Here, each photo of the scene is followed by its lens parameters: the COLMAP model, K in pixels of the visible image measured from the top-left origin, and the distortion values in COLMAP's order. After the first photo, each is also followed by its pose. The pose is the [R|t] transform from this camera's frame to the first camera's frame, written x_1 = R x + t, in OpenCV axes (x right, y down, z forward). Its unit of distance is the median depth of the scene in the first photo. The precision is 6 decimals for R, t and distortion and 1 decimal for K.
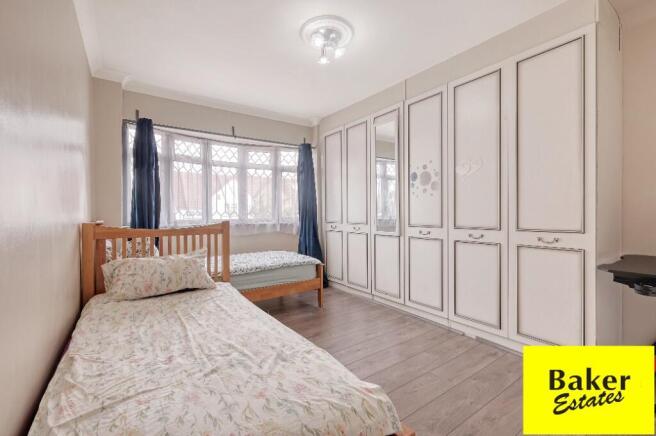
lens RADIAL K [[285.8, 0, 328.8], [0, 285.8, 215.4], [0, 0, 1]] dist [0.002307, 0.000000]
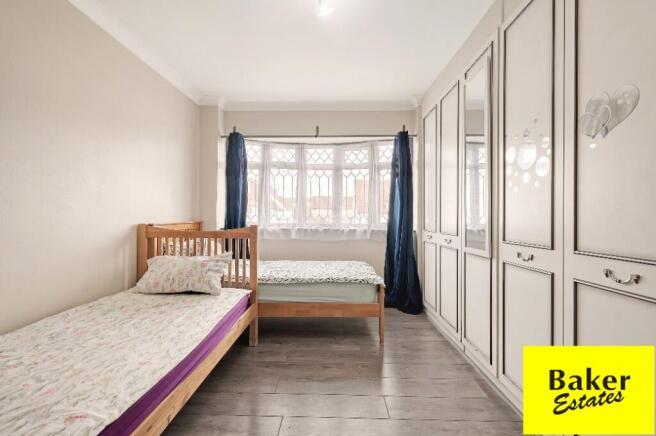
lens RADIAL K [[285.8, 0, 328.8], [0, 285.8, 215.4], [0, 0, 1]] dist [0.002307, 0.000000]
pose [[0.799035, 0.004953, -0.601265, 0.307342], [-0.014995, 0.999819, -0.011691, -0.003422], [0.601098, 0.018358, 0.798964, 0.300960]]
